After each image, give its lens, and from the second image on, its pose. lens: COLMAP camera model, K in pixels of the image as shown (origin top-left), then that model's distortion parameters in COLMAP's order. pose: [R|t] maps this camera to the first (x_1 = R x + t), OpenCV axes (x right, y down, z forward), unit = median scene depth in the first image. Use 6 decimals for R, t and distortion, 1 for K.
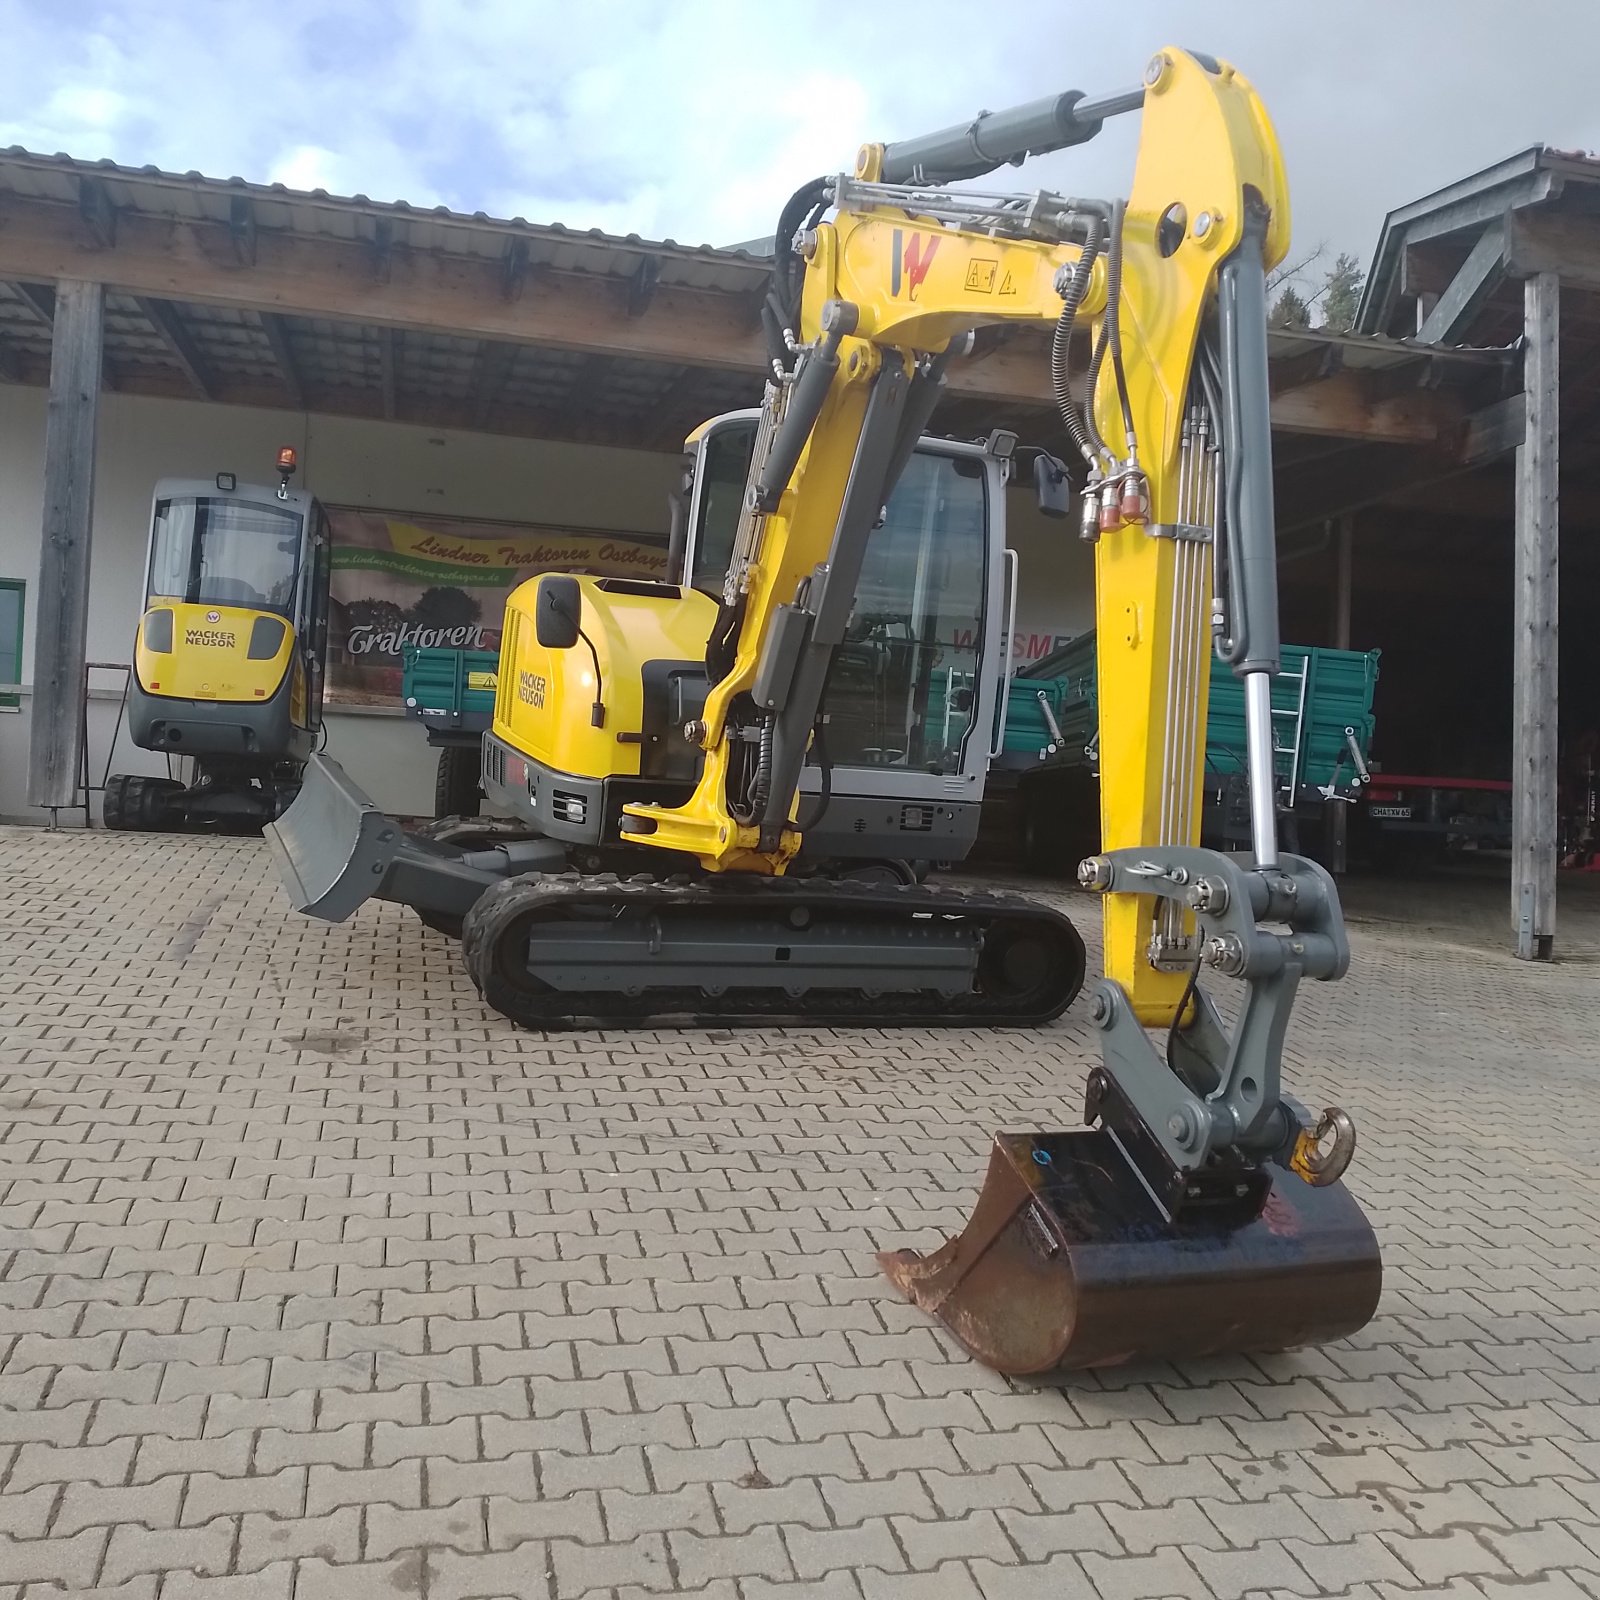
lens RADIAL K [[1563.6, 0, 800.0], [0, 1563.6, 800.0], [0, 0, 1]] dist [0.103739, -0.180829]
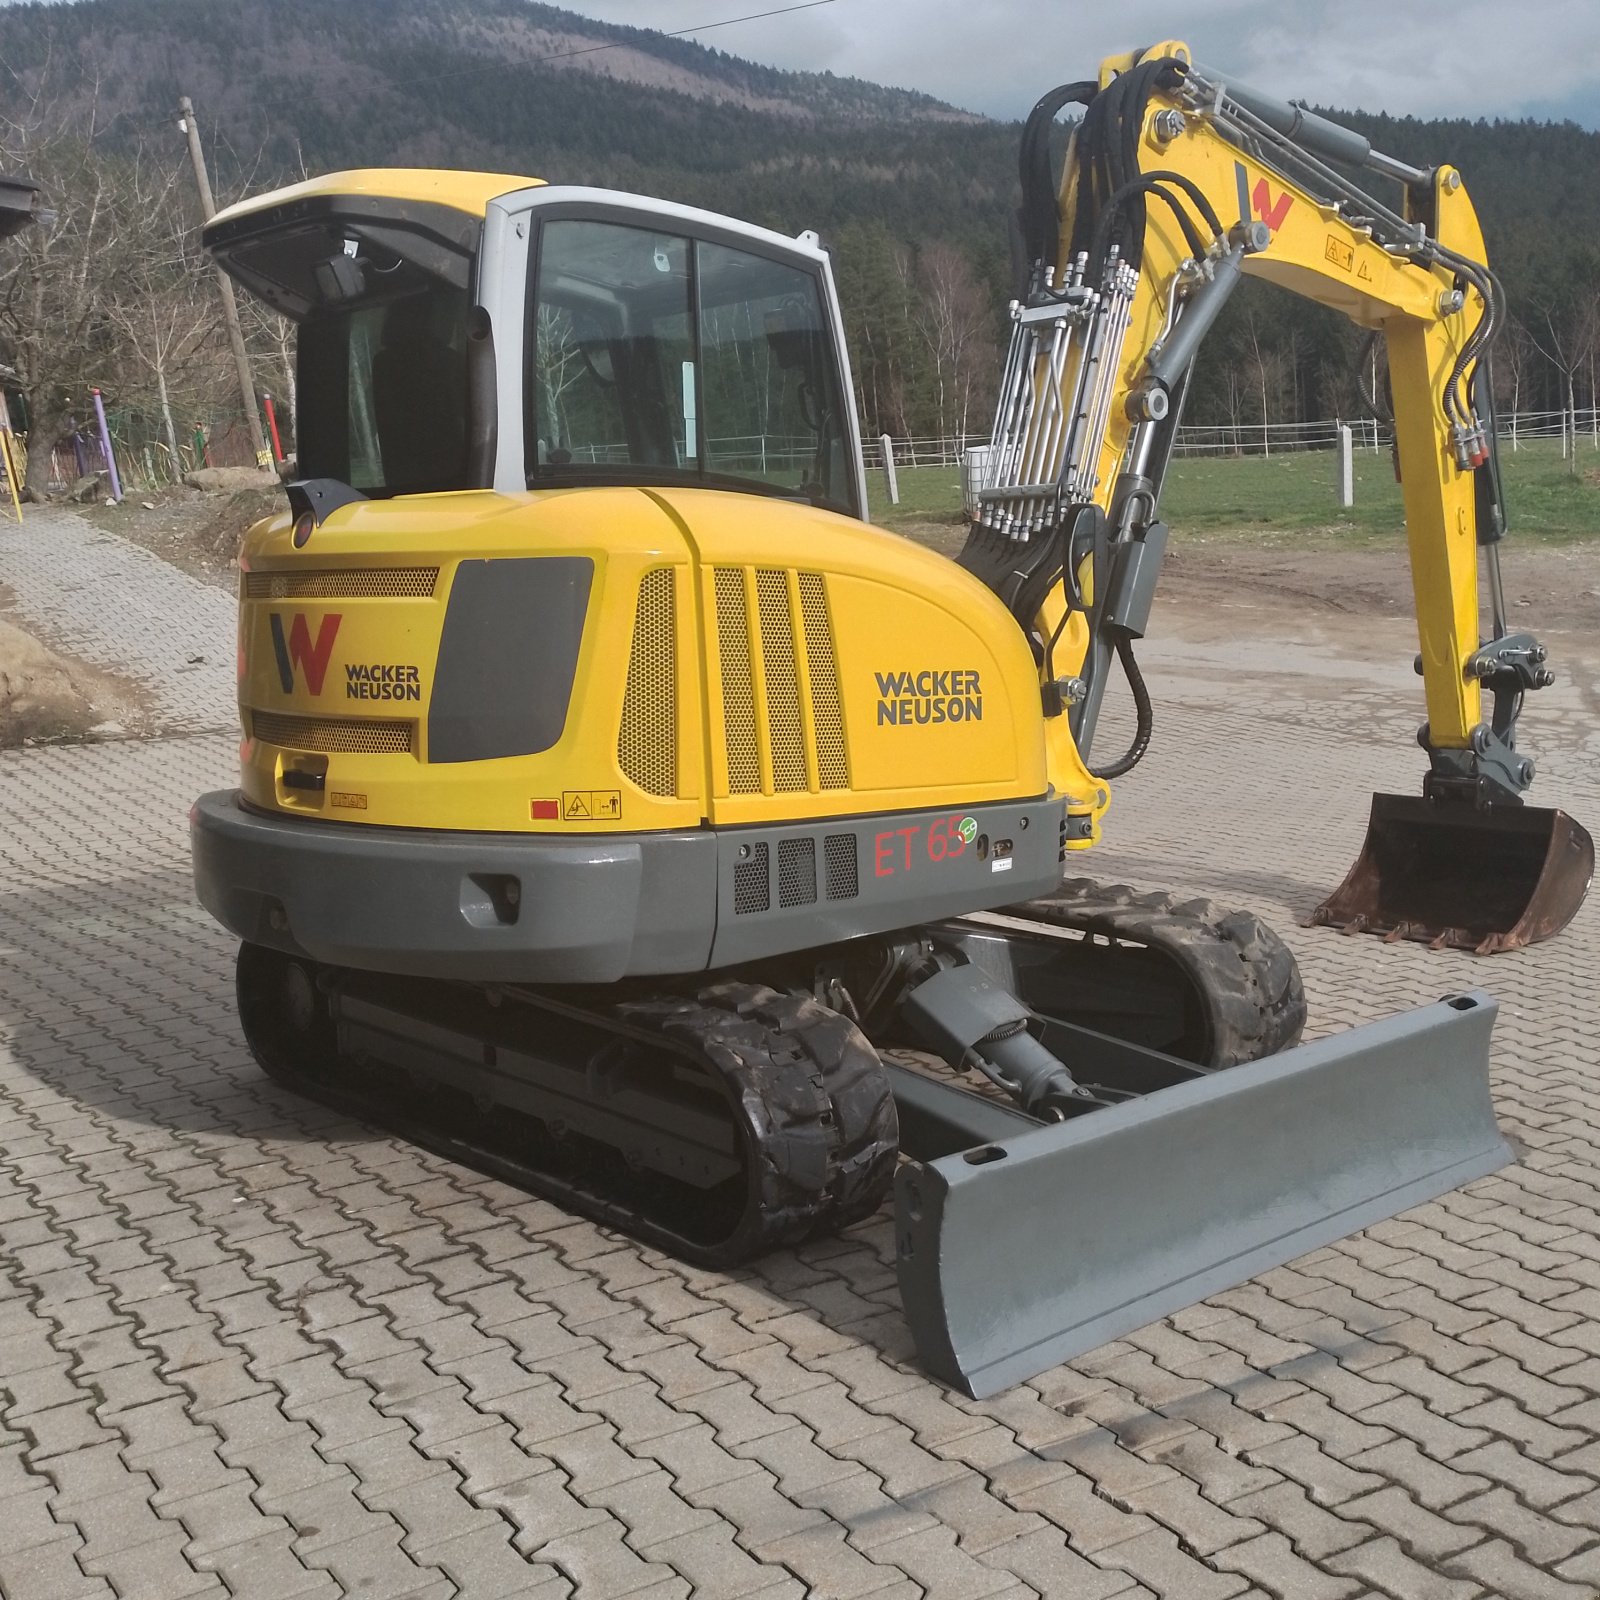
lens RADIAL K [[1822.1, 0, 800.0], [0, 1822.1, 800.0], [0, 0, 1]] dist [0.138651, -0.301029]
pose [[-0.327436, -0.215010, 0.920085, -0.840195], [0.083775, 0.963324, 0.254928, -0.224711], [-0.941152, 0.160553, -0.297415, 1.335718]]
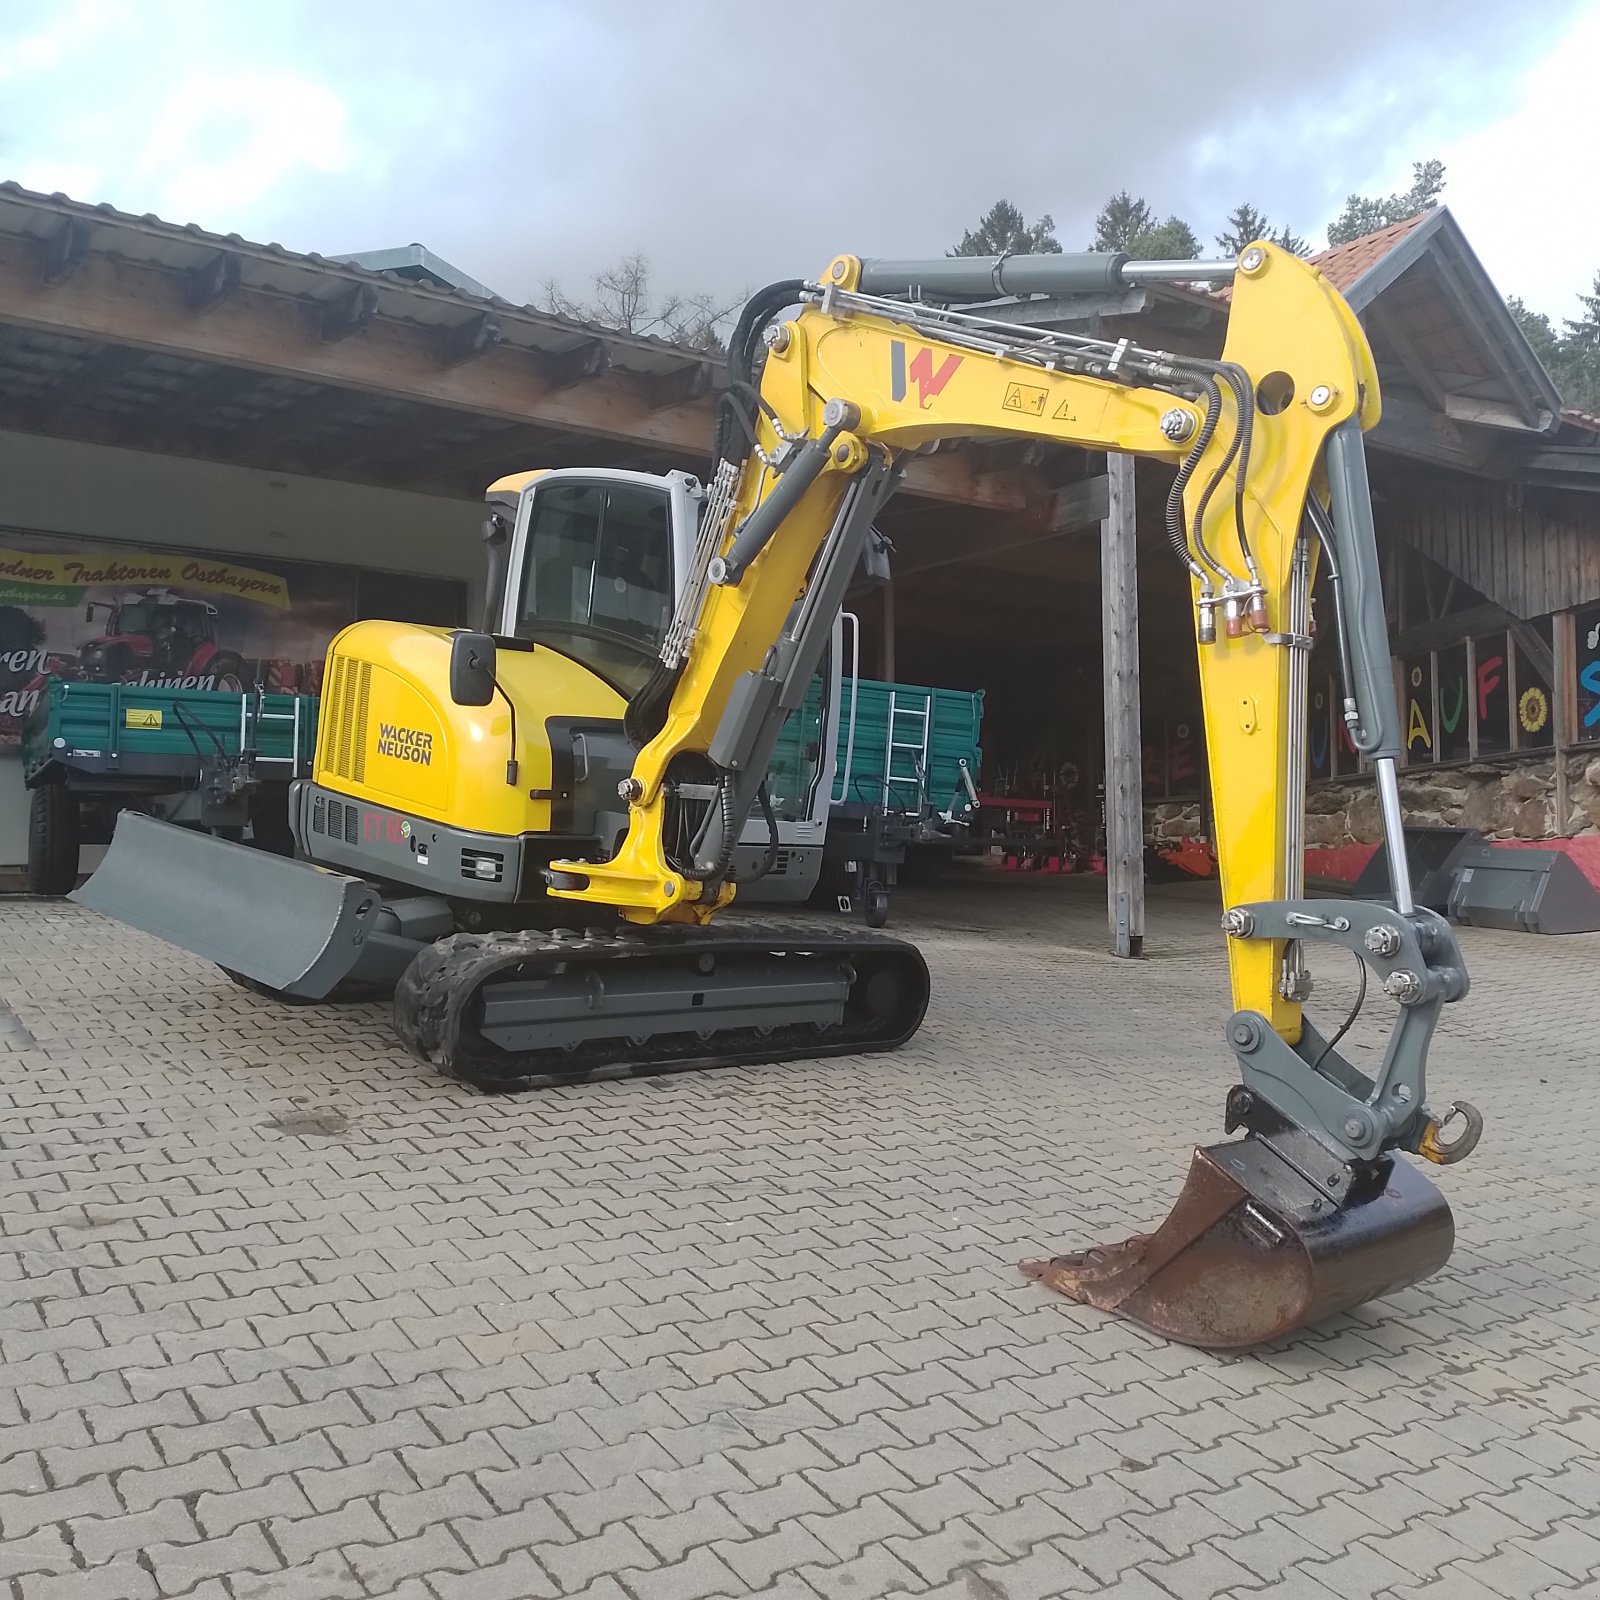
lens RADIAL K [[1563.6, 0, 800.0], [0, 1563.6, 800.0], [0, 0, 1]] dist [0.103739, -0.180829]
pose [[0.931661, -0.018990, 0.362833, -0.317220], [0.021933, 0.999751, -0.003993, -0.028241], [-0.362667, 0.011678, 0.931846, -0.000487]]
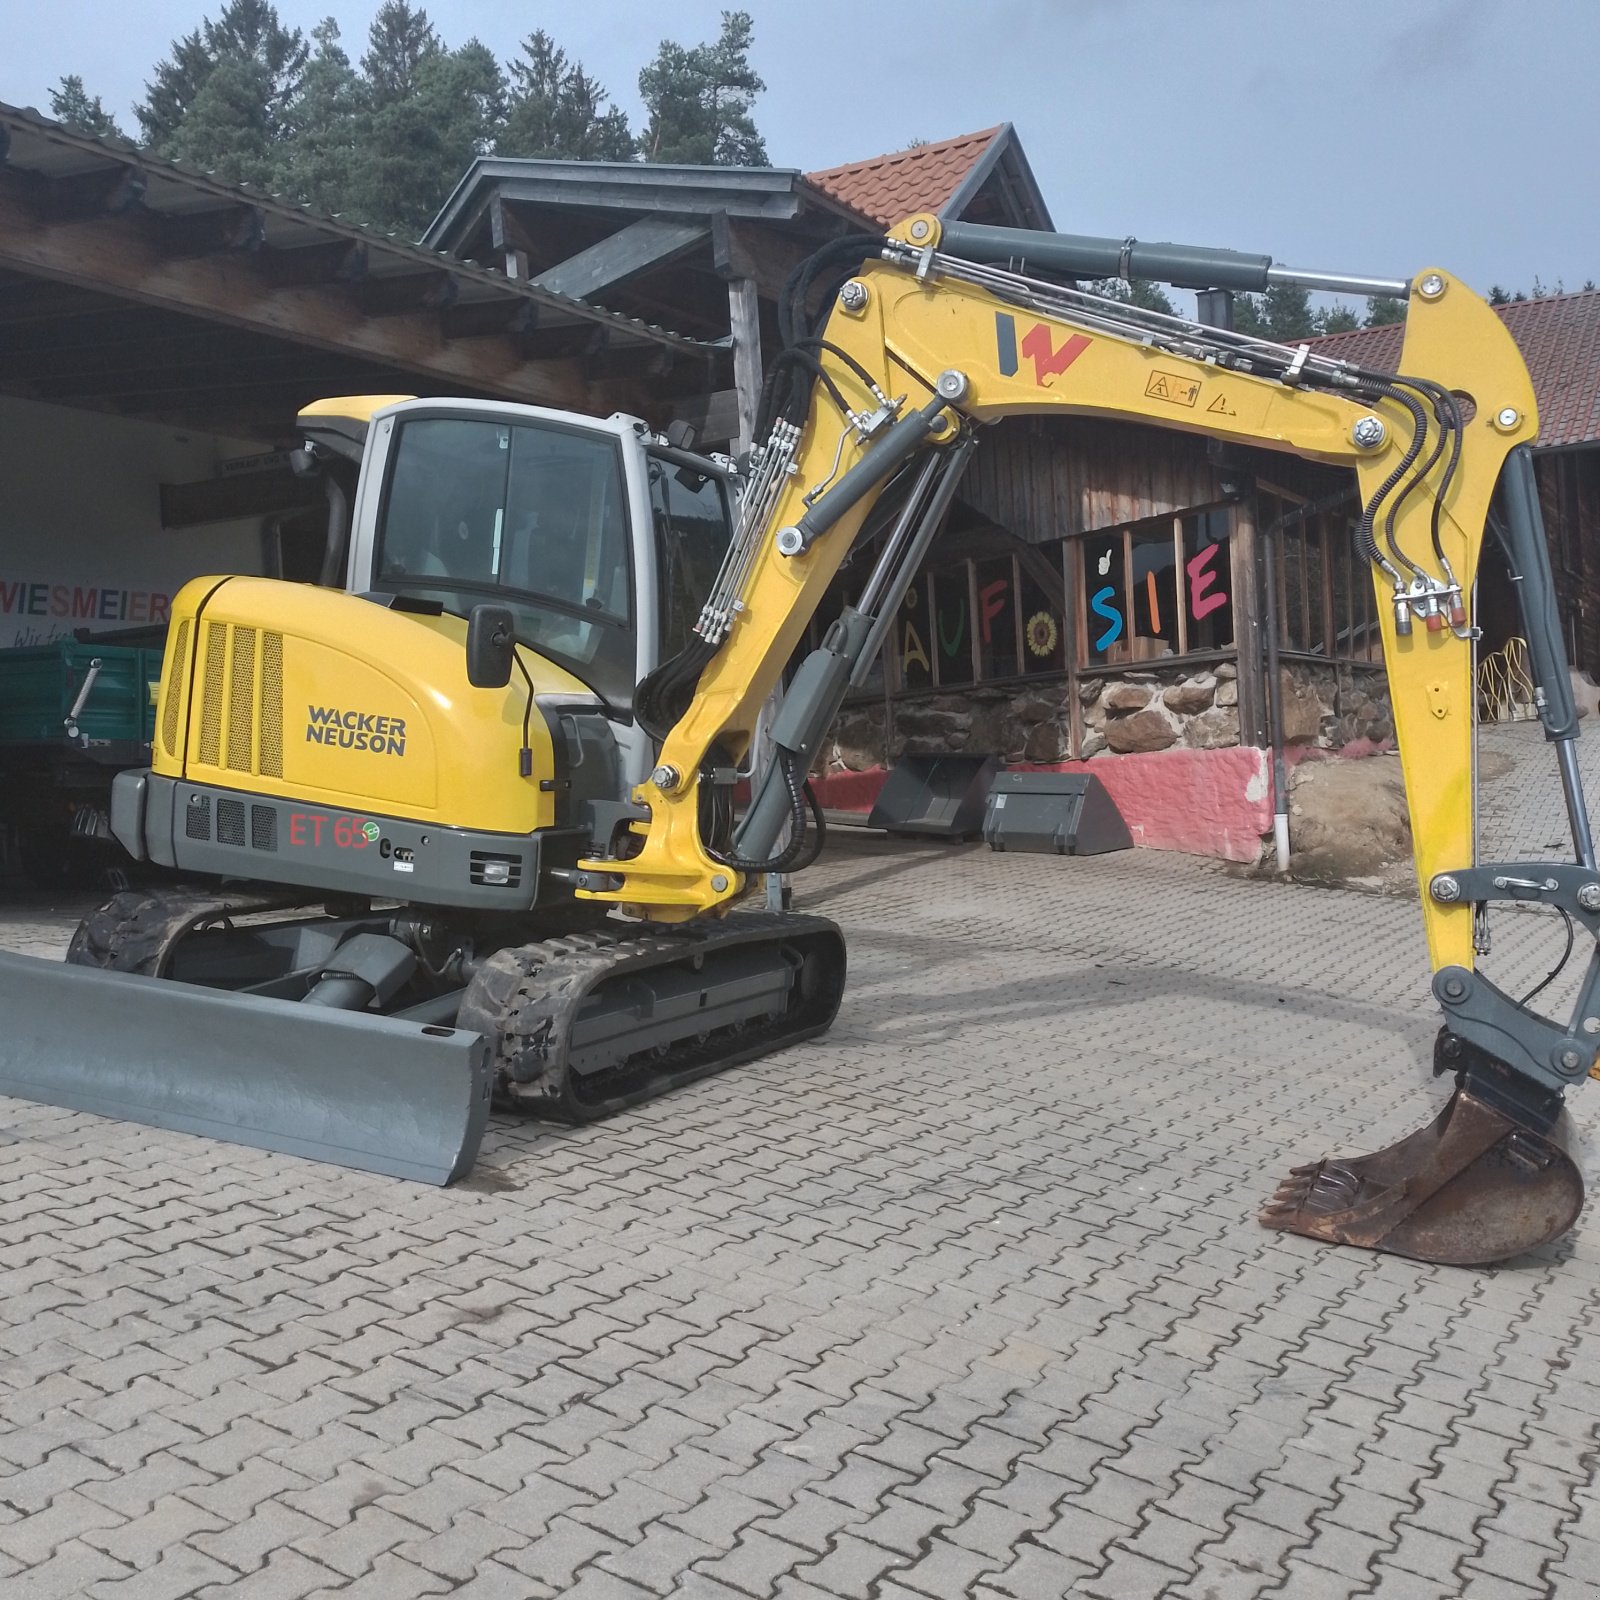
lens RADIAL K [[1822.1, 0, 800.0], [0, 1822.1, 800.0], [0, 0, 1]] dist [0.138651, -0.301029]
pose [[0.695804, -0.075543, 0.714248, -0.746577], [0.049469, 0.997132, 0.057271, -0.083085], [-0.716527, -0.004517, 0.697545, 0.169758]]
